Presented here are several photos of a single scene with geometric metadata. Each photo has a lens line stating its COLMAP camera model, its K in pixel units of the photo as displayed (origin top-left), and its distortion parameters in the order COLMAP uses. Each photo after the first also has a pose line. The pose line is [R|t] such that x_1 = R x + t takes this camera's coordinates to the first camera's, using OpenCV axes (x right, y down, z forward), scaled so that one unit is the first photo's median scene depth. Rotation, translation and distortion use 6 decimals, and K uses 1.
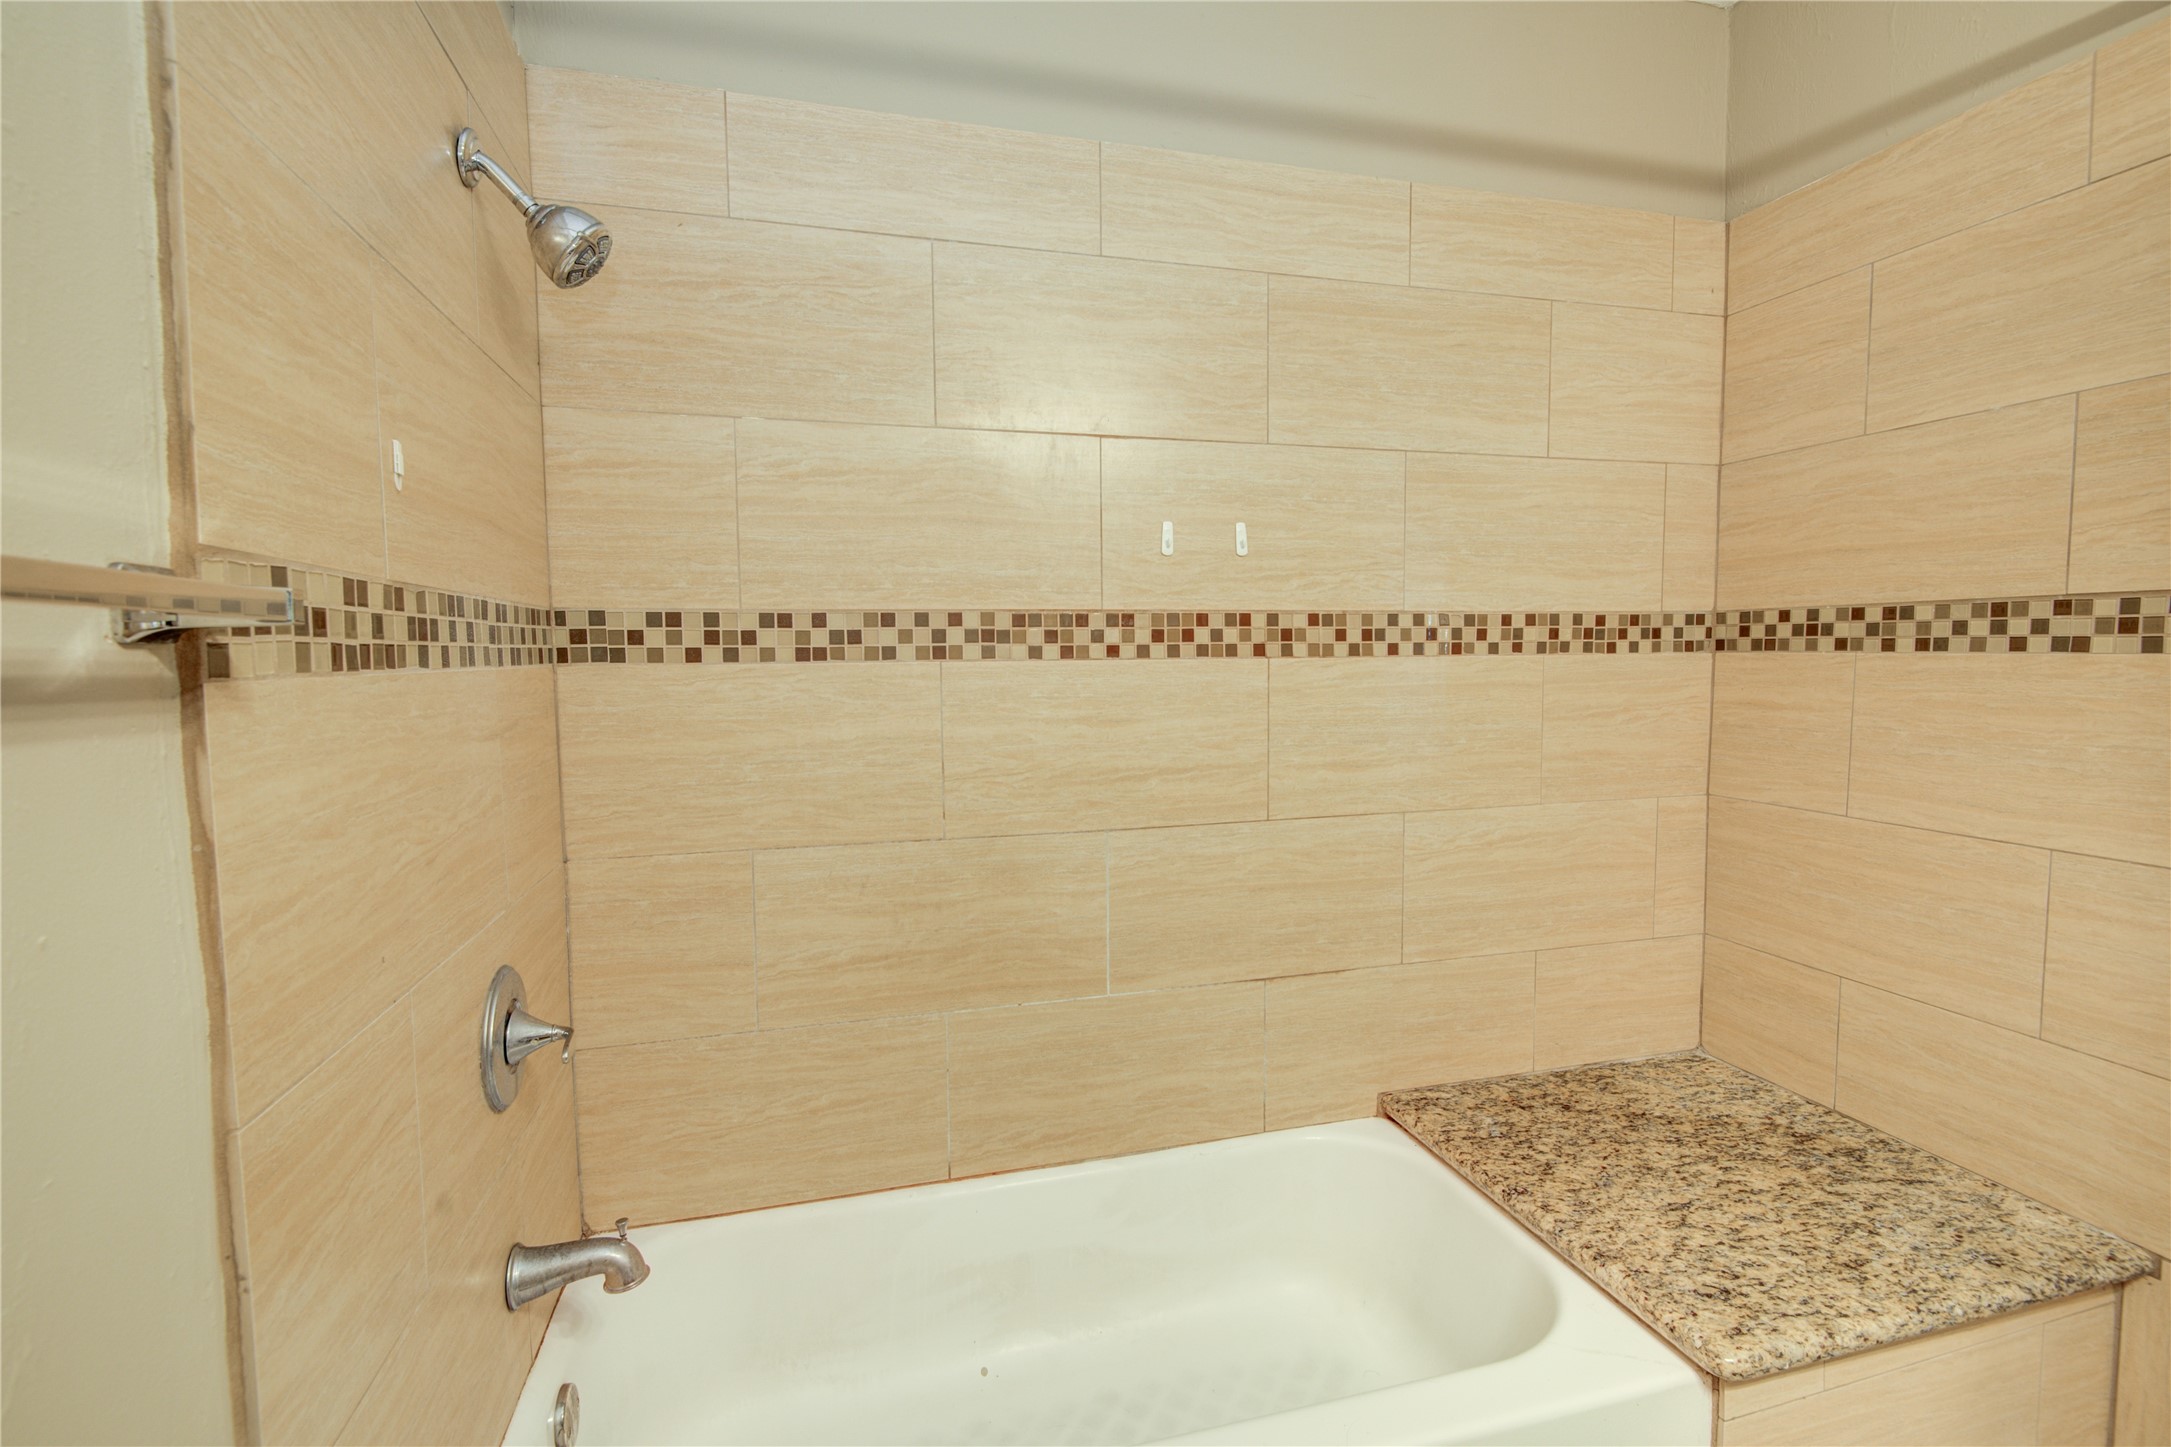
lens RADIAL K [[974.9, 0, 1085.5], [0, 974.9, 723.5], [0, 0, 1]] dist [0.003312, 0.000173]
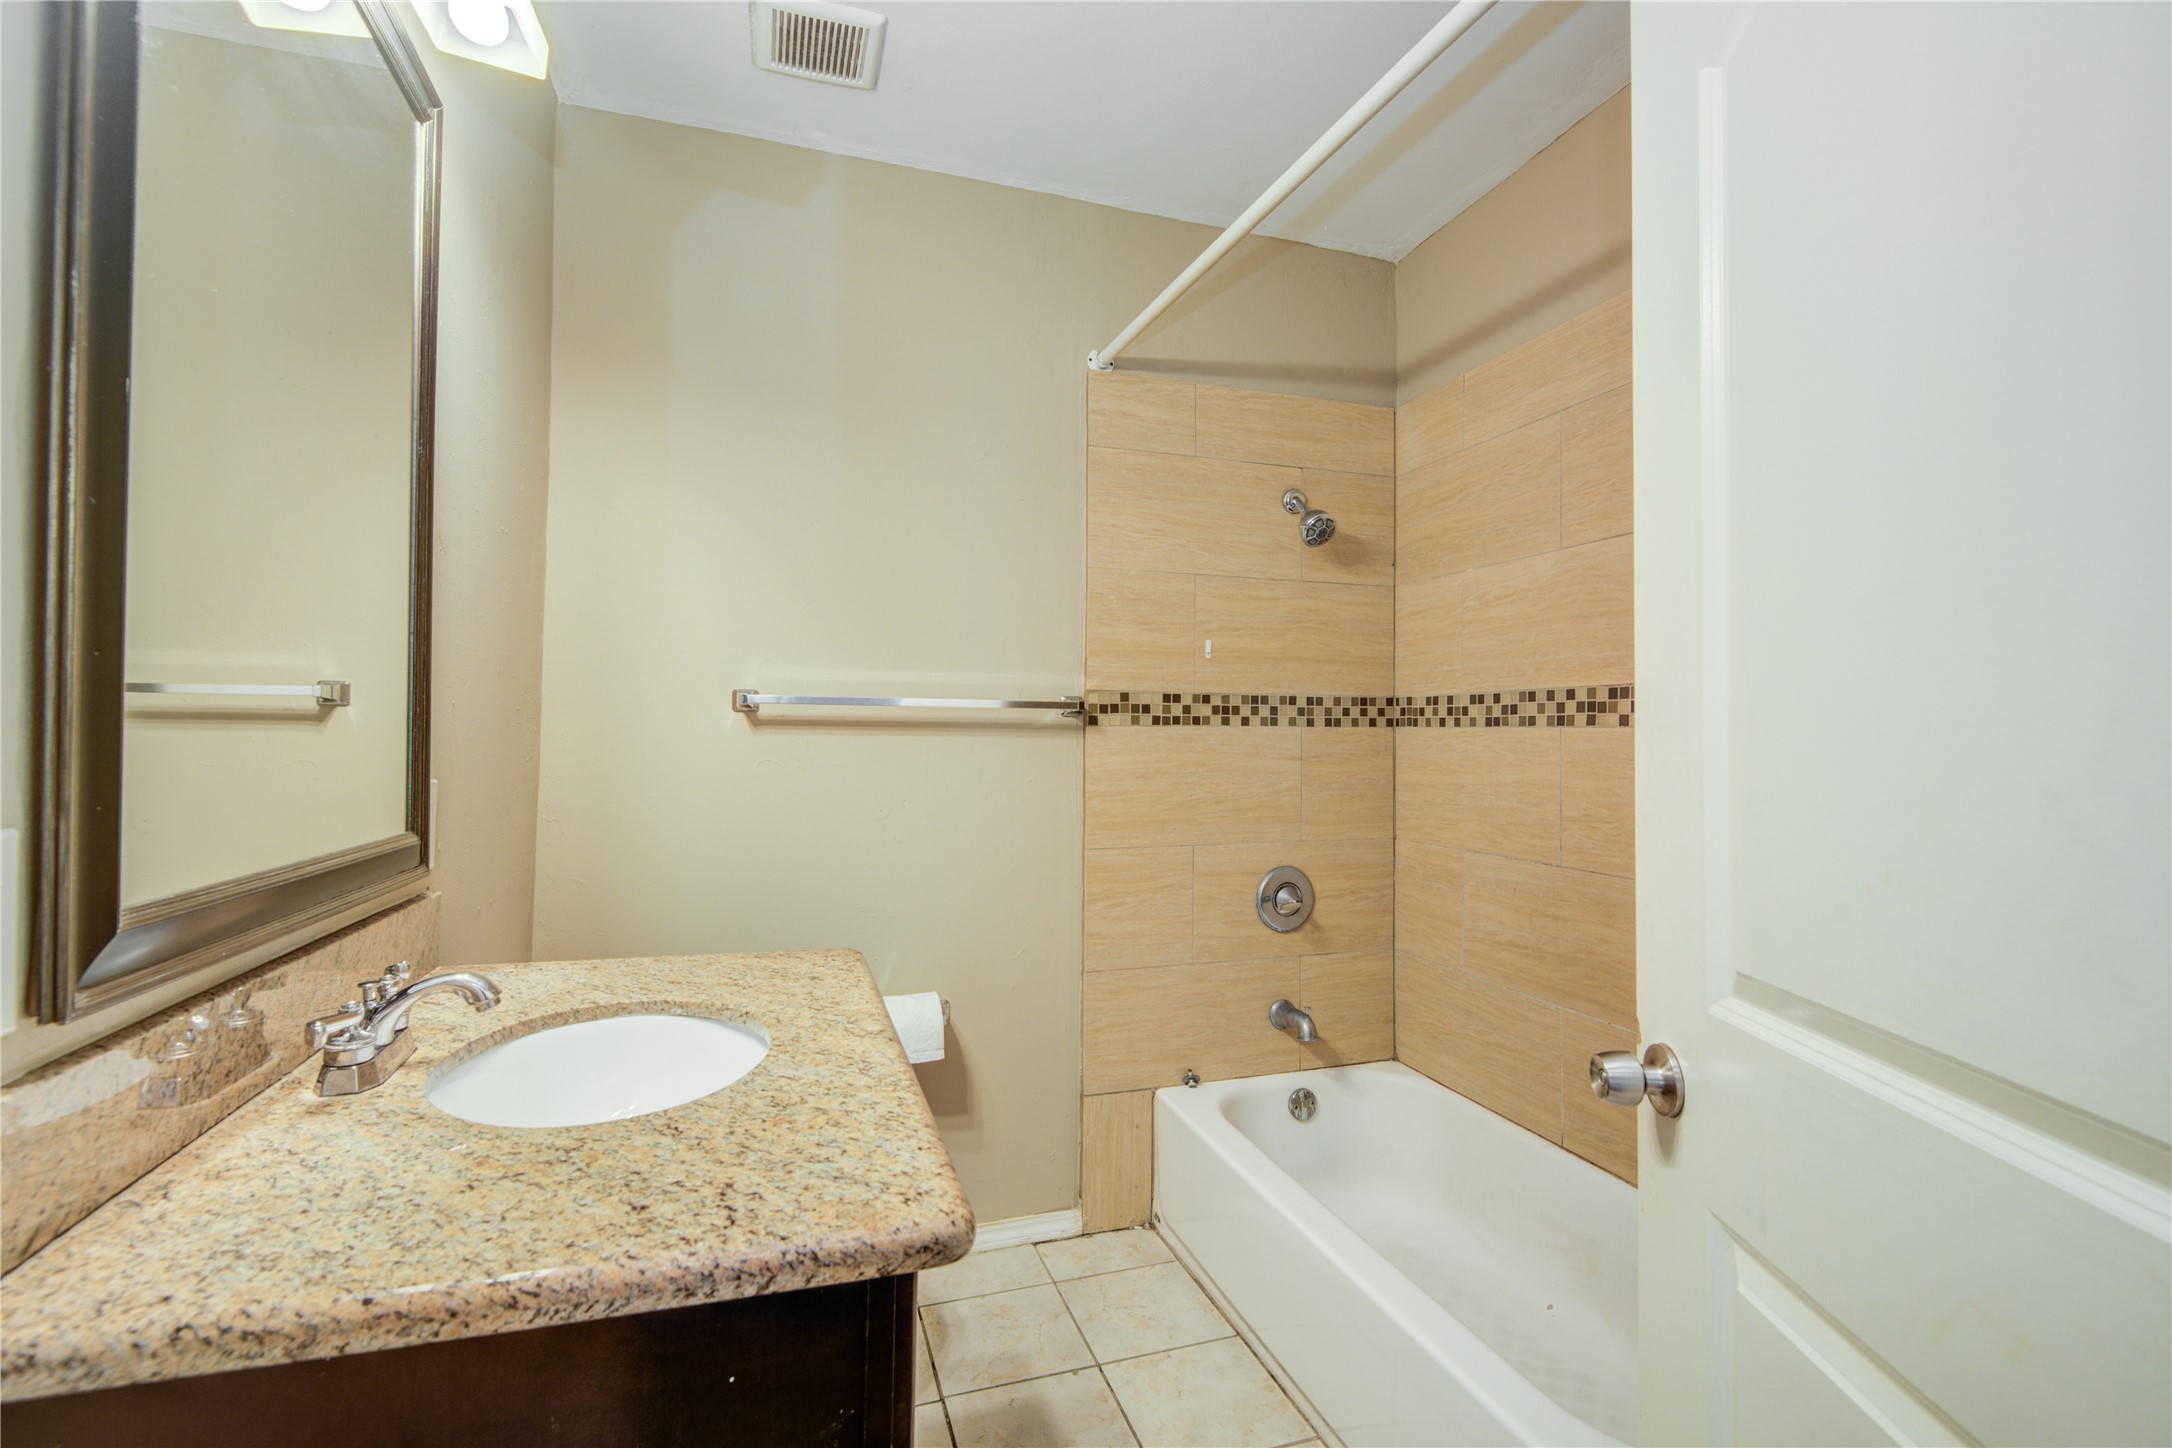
lens RADIAL K [[975.4, 0, 1086.0], [0, 975.4, 724.0], [0, 0, 1]] dist [0.003312, 0.000173]
pose [[0.056242, 0.000222, -0.998417, 1.145802], [-0.078889, 0.996874, -0.004222, -0.013484], [0.995296, 0.079001, 0.056084, 0.312214]]
